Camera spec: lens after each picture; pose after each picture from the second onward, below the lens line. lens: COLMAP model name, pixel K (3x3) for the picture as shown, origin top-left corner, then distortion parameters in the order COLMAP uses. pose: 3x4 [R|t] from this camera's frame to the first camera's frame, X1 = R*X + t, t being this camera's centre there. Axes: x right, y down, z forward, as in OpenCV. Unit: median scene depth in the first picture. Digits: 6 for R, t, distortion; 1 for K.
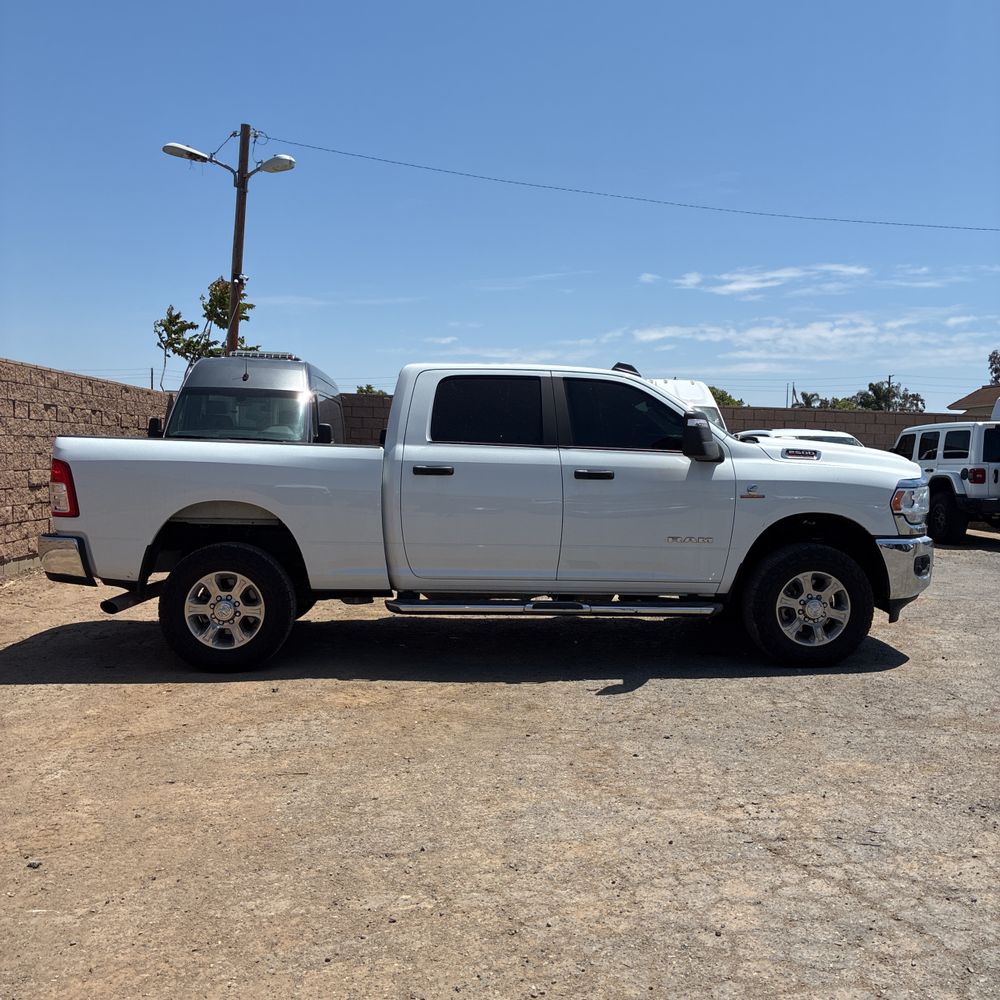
lens RADIAL K [[1008.1, 0, 507.1], [0, 1008.1, 495.4], [0, 0, 1]] dist [0.027584, 0.000000]
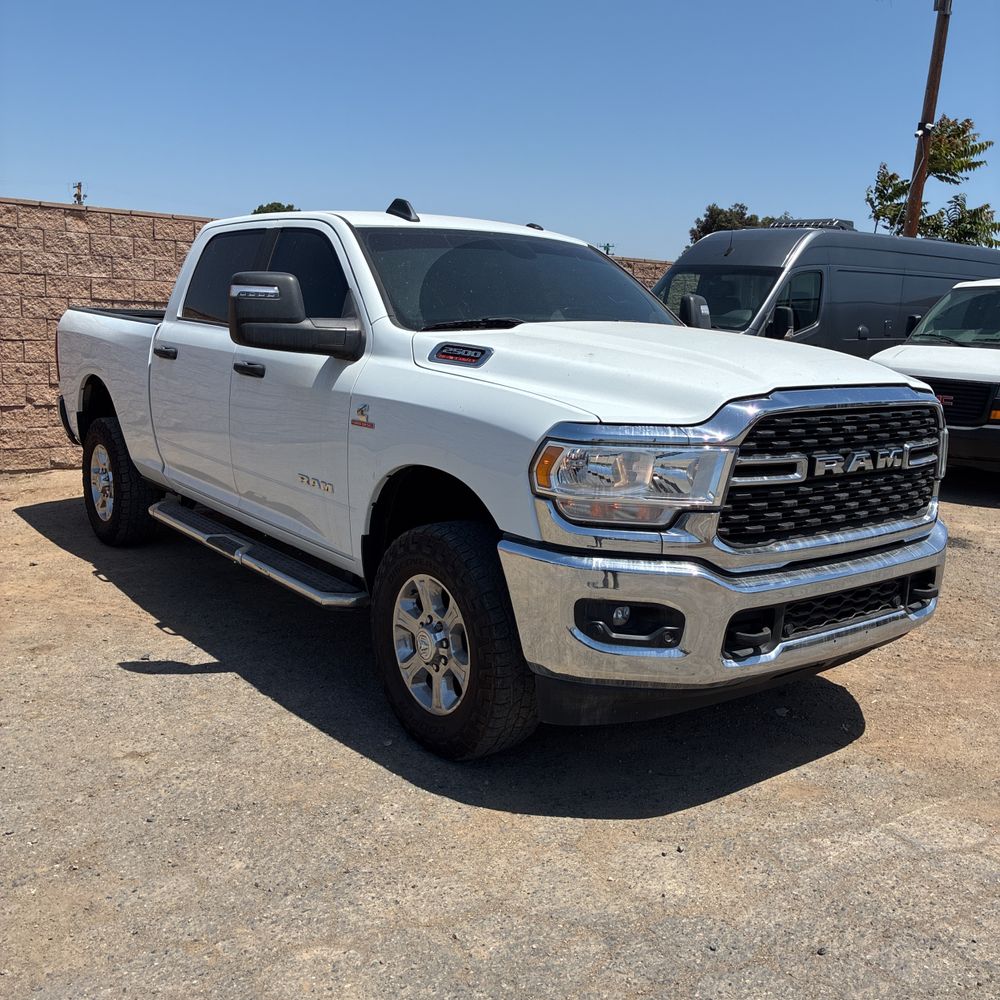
lens RADIAL K [[1008.1, 0, 475.7], [0, 1008.1, 509.7], [0, 0, 1]] dist [0.027584, 0.000000]
pose [[0.562392, 0.169528, -0.809305, 0.741090], [-0.067795, 0.984915, 0.159203, -0.046137], [0.824087, -0.034668, 0.565402, 0.716428]]
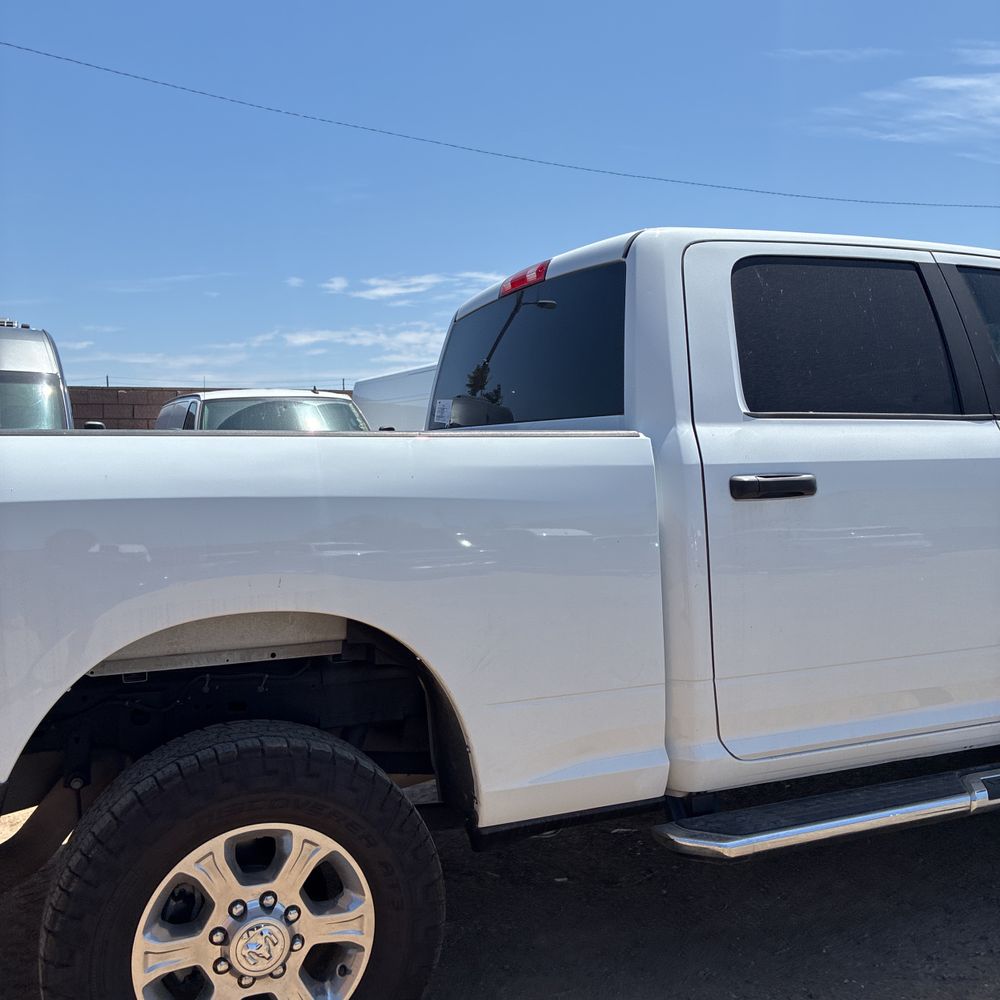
lens RADIAL K [[1008.1, 0, 493.4], [0, 1008.1, 507.4], [0, 0, 1]] dist [0.027584, 0.000000]
pose [[0.947731, -0.056742, 0.313986, -0.293856], [0.054373, 0.998388, 0.016305, -0.028077], [-0.314405, 0.001620, 0.949288, 0.642362]]
